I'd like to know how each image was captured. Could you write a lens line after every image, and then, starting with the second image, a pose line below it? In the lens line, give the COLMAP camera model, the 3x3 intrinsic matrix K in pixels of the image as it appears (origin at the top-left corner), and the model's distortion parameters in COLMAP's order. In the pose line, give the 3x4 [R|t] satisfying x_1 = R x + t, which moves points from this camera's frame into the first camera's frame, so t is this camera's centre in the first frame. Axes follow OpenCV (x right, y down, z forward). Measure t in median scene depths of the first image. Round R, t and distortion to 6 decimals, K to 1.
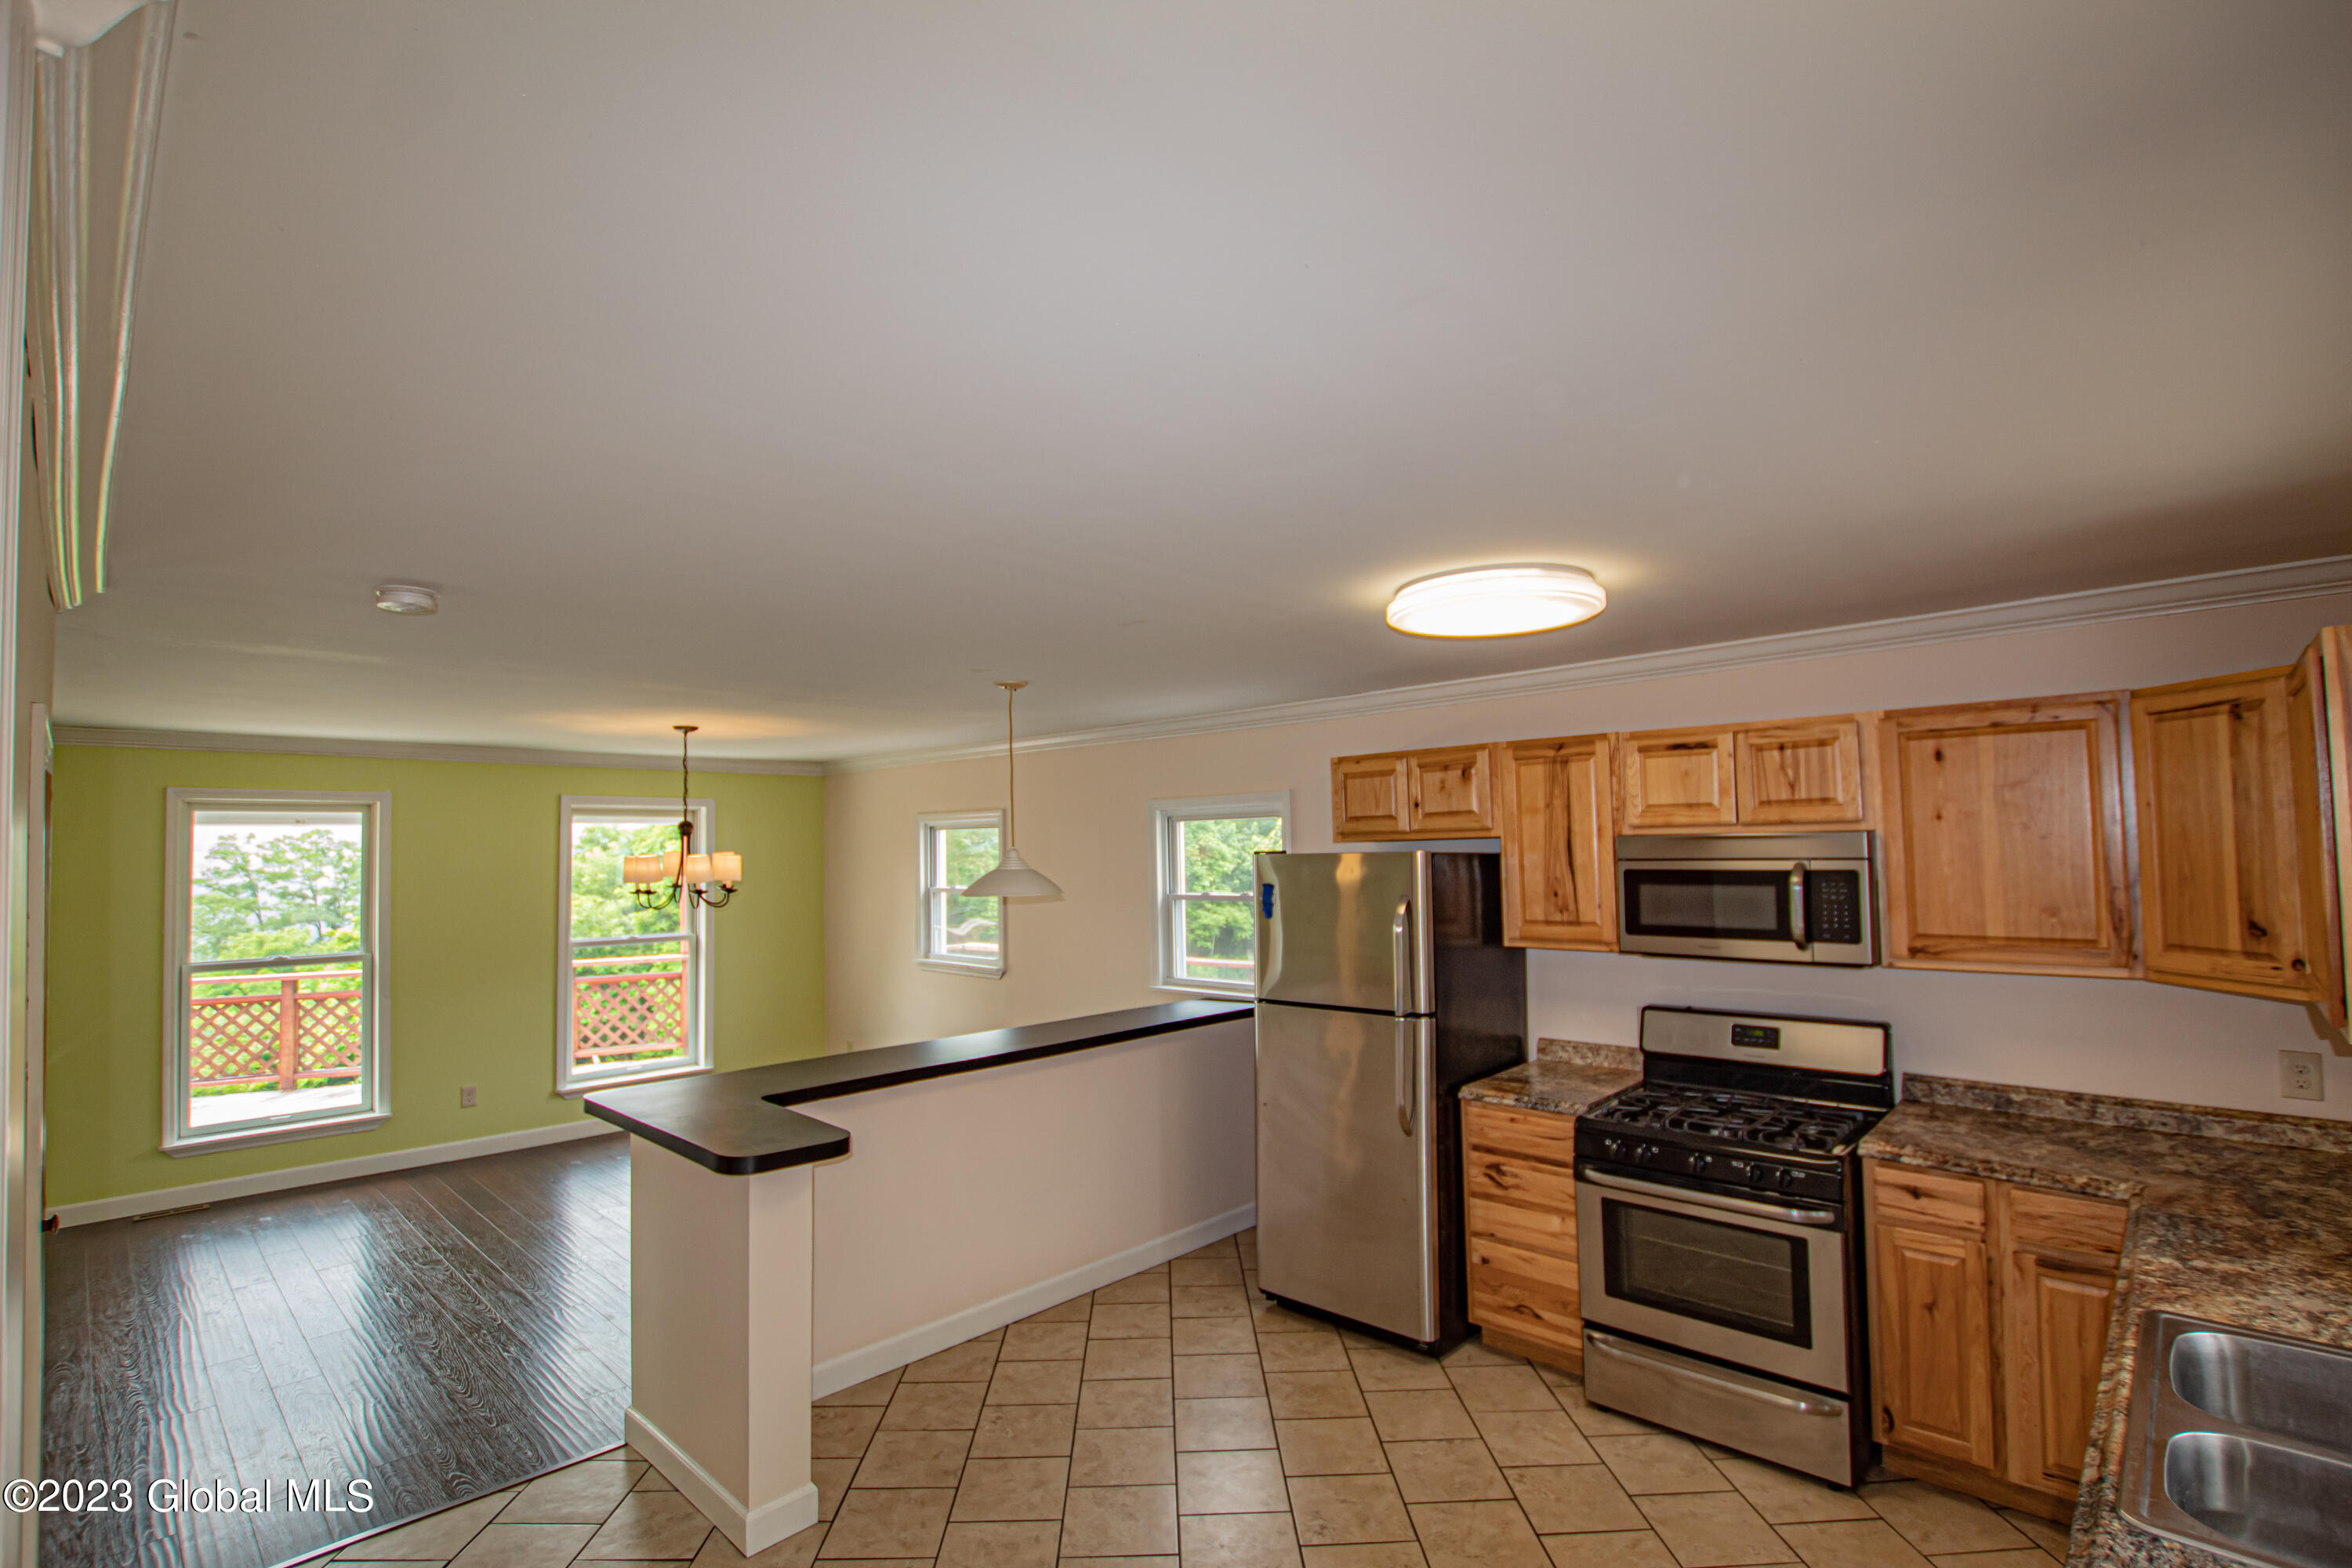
lens RADIAL K [[1092.8, 0, 1177.9], [0, 1092.8, 796.0], [0, 0, 1]] dist [-0.034856, 0.005485]
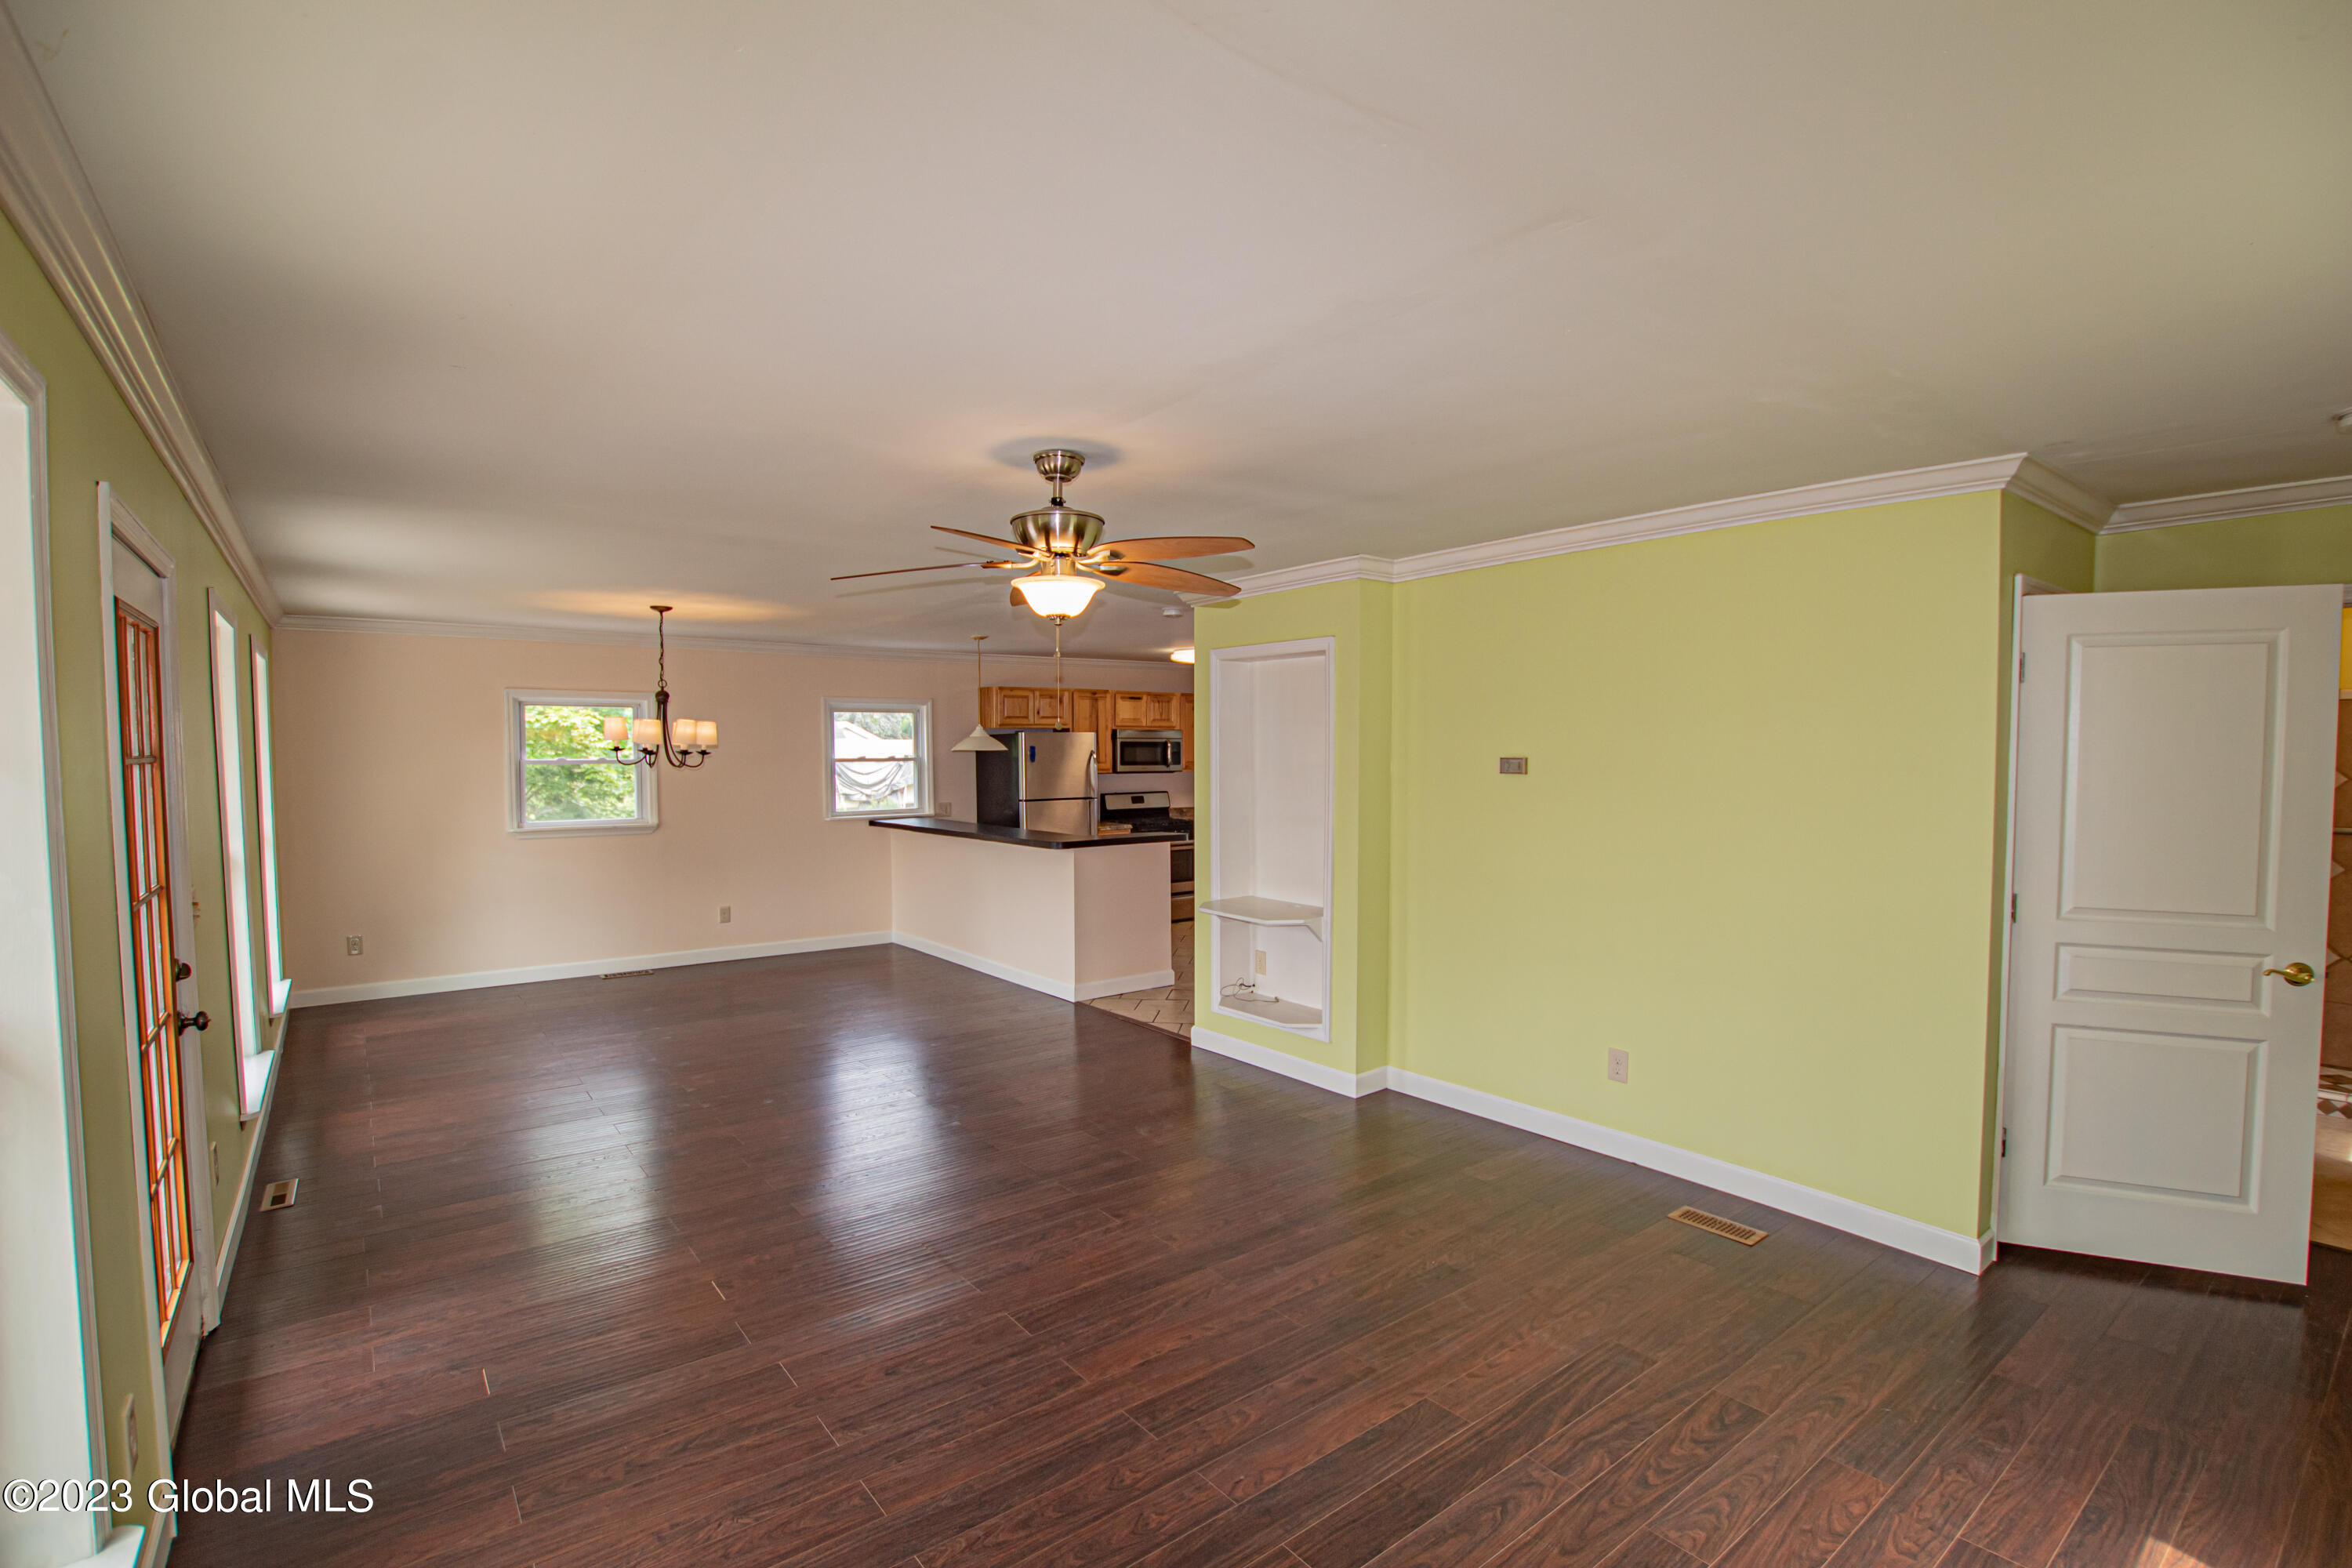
lens RADIAL K [[1092.8, 0, 1179.5], [0, 1092.8, 796.2], [0, 0, 1]] dist [-0.034856, 0.005485]
pose [[0.140239, -0.026751, 0.989756, -2.385460], [-0.049078, 0.998218, 0.033934, 0.109078], [-0.988901, -0.053334, 0.138676, 0.485522]]
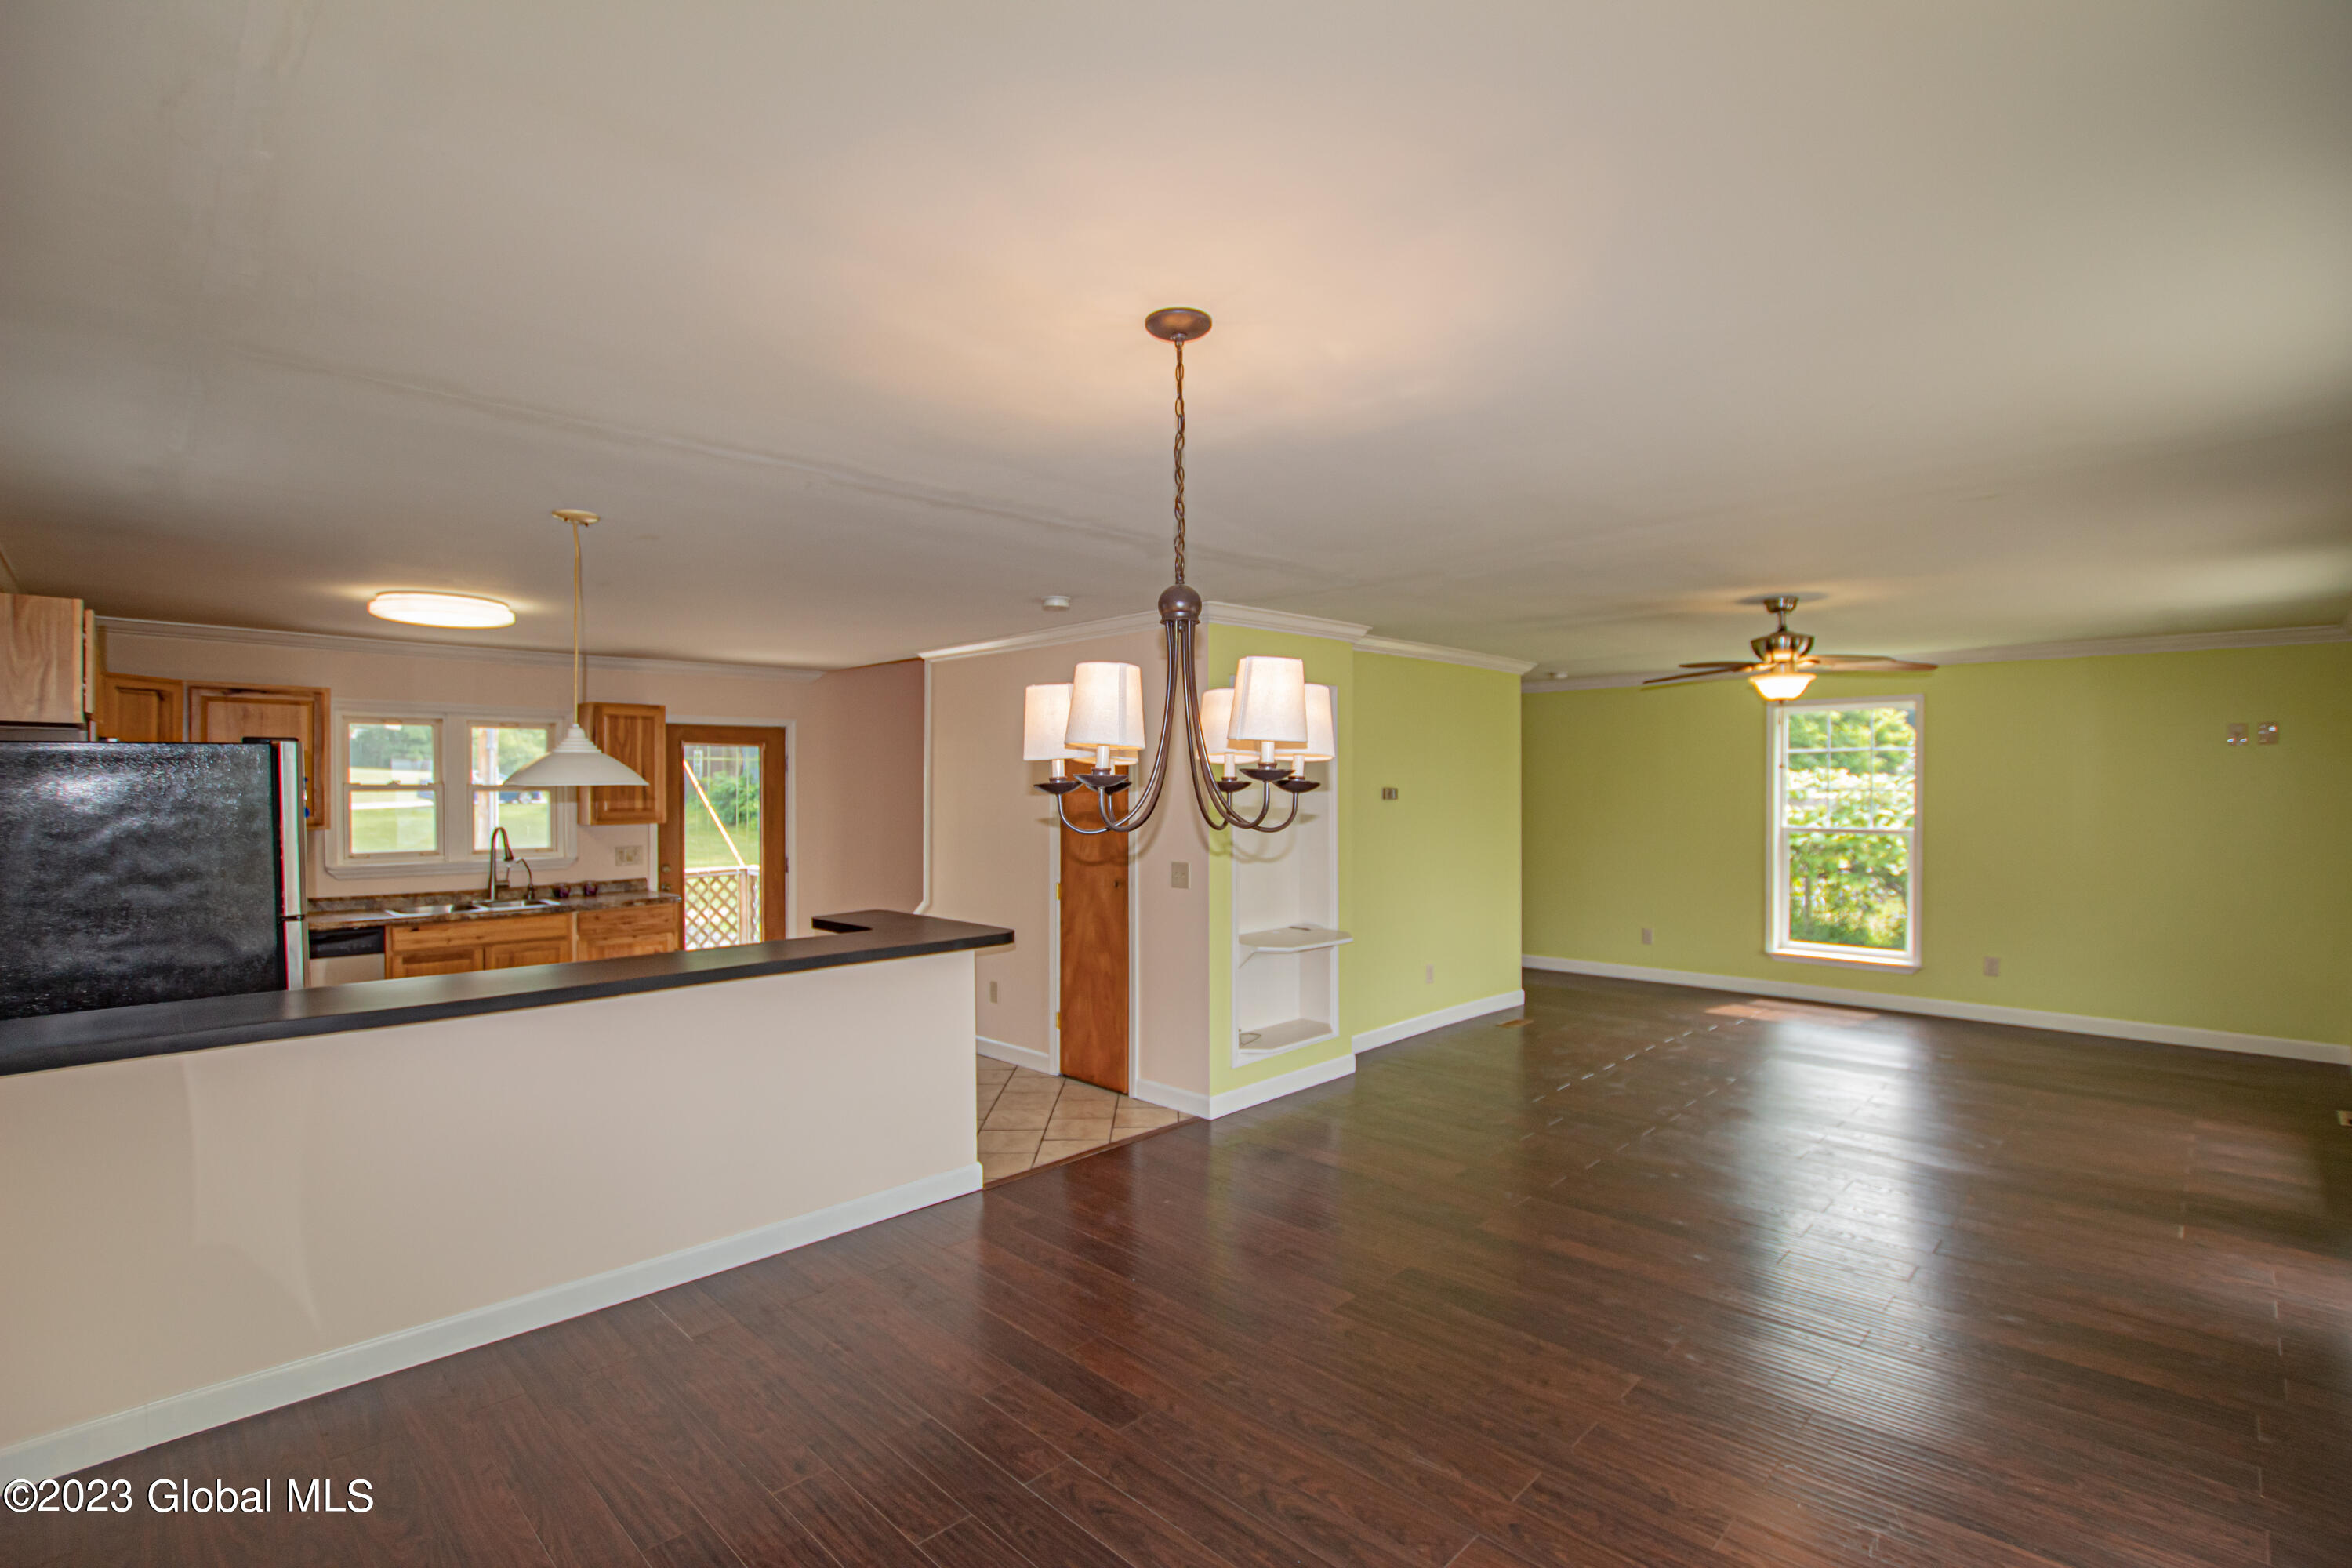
lens RADIAL K [[1092.8, 0, 1177.8], [0, 1092.8, 782.8], [0, 0, 1]] dist [-0.034856, 0.005485]
pose [[-0.999642, 0.021331, 0.016138, -0.721964], [0.020471, 0.998452, -0.051720, 0.169335], [-0.017216, -0.051371, -0.998531, 2.167700]]
